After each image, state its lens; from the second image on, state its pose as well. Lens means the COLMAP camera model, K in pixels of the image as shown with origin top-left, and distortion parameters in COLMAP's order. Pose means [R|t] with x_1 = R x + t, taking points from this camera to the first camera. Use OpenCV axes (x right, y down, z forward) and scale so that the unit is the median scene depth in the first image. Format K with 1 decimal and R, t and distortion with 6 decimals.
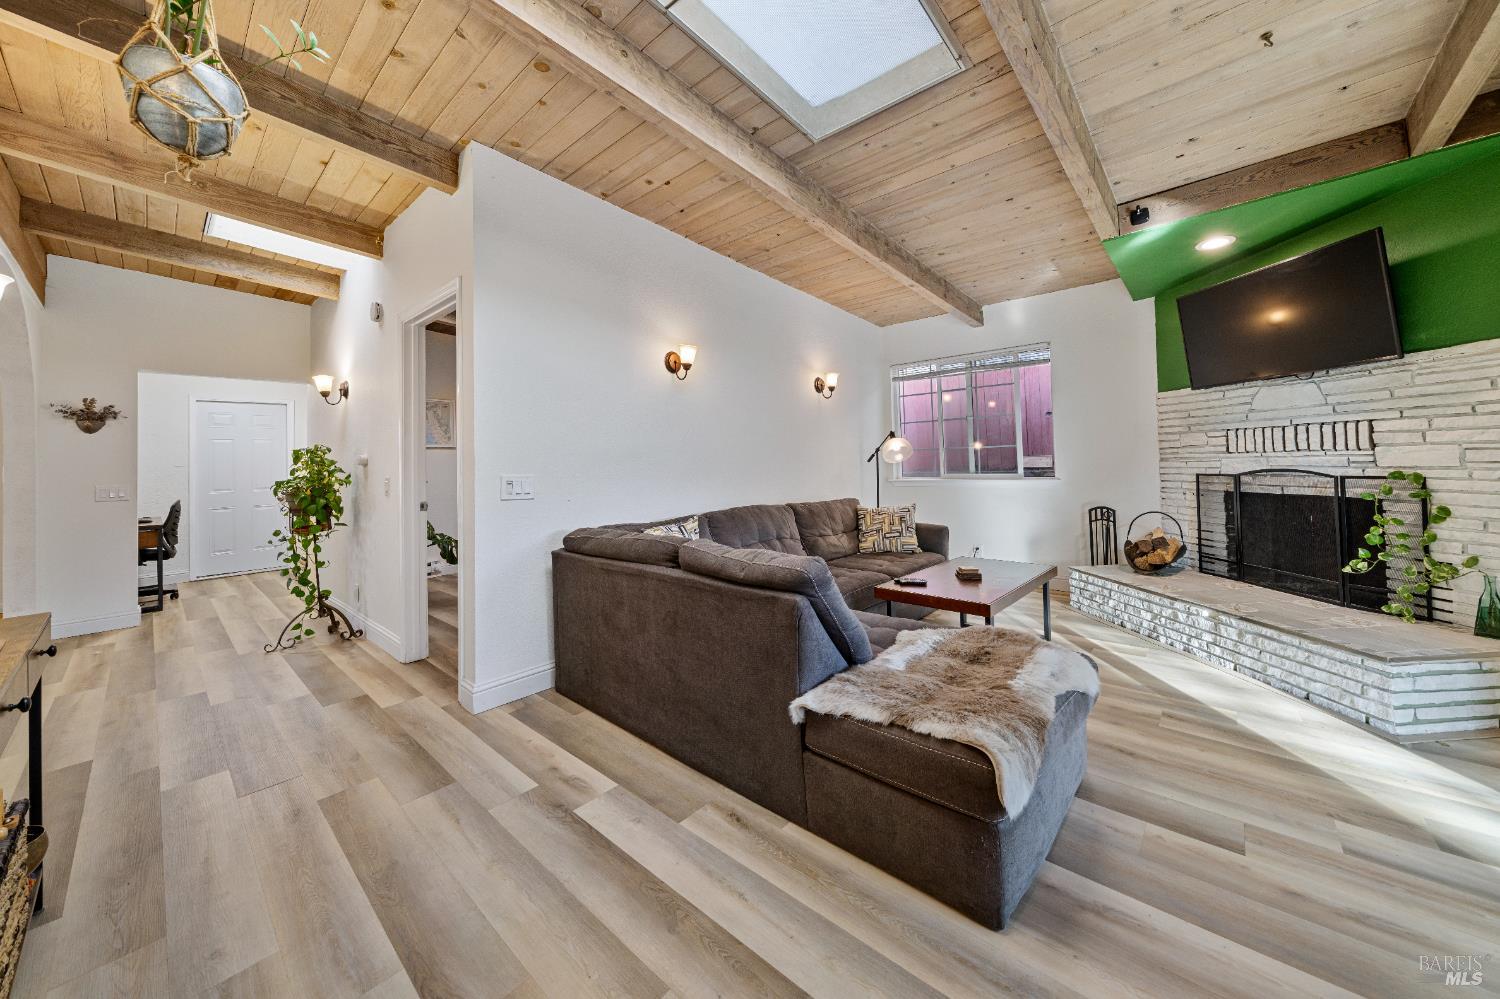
lens RADIAL K [[543.4, 0, 742.2], [0, 543.4, 450.6], [0, 0, 1]] dist [-0.005383, 0.000238]
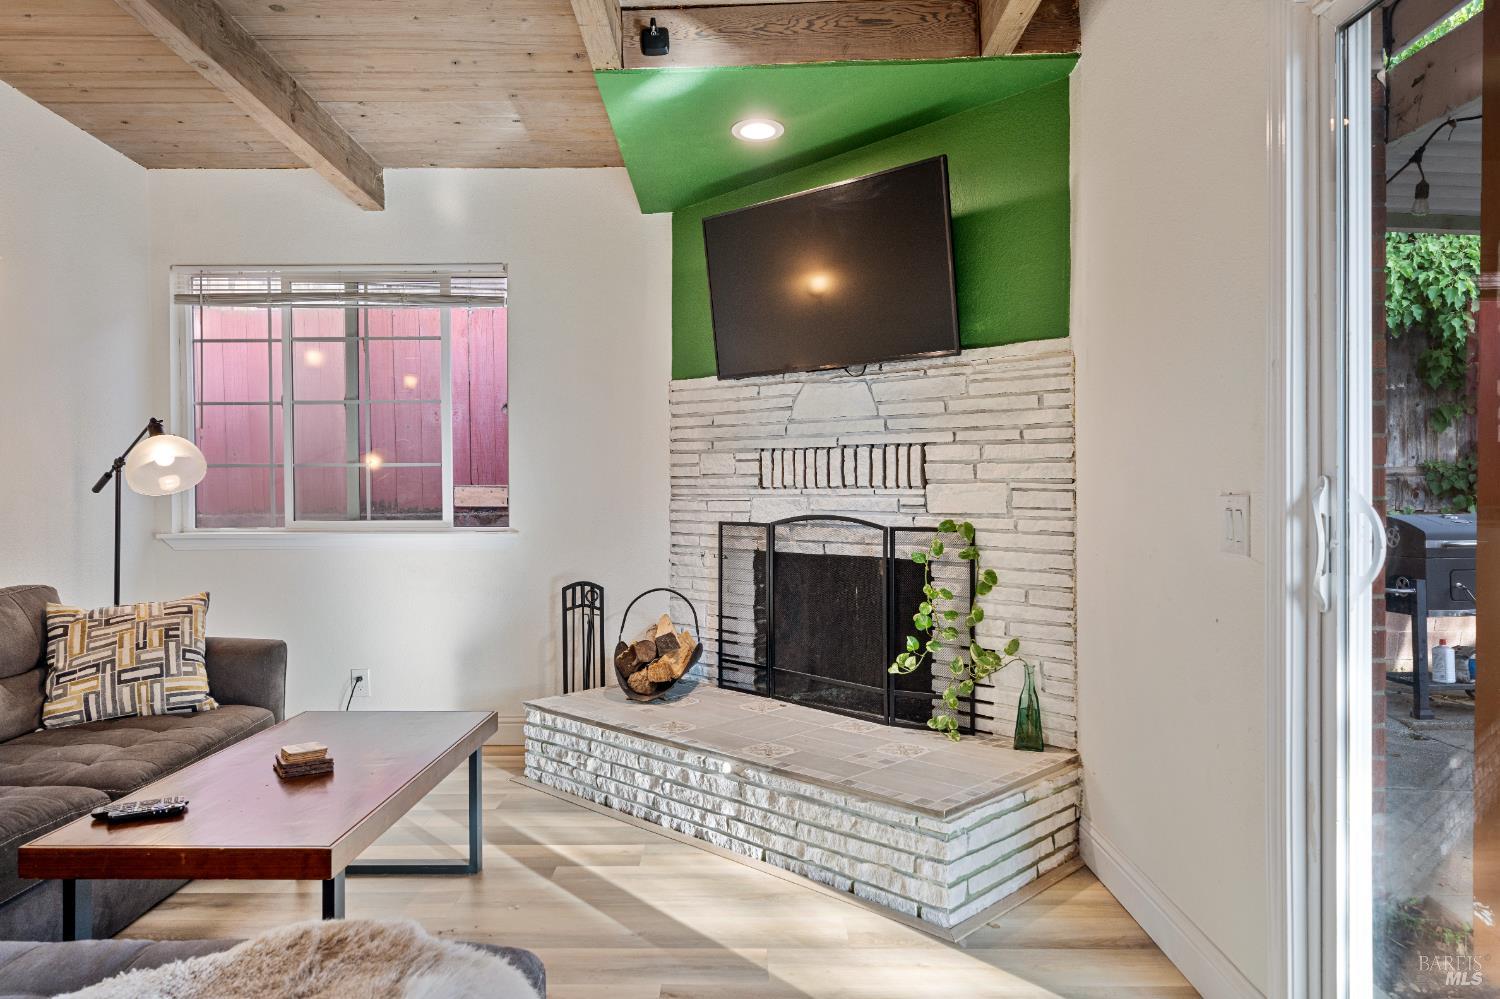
lens RADIAL K [[1037.2, 0, 746.5], [0, 1037.2, 491.8], [0, 0, 1]] dist [-0.005760, -0.001183]
pose [[0.745368, 0.016113, 0.666458, 0.130474], [-0.030081, 0.999503, 0.009478, -0.002247], [-0.665974, -0.027112, 0.745482, 0.169399]]
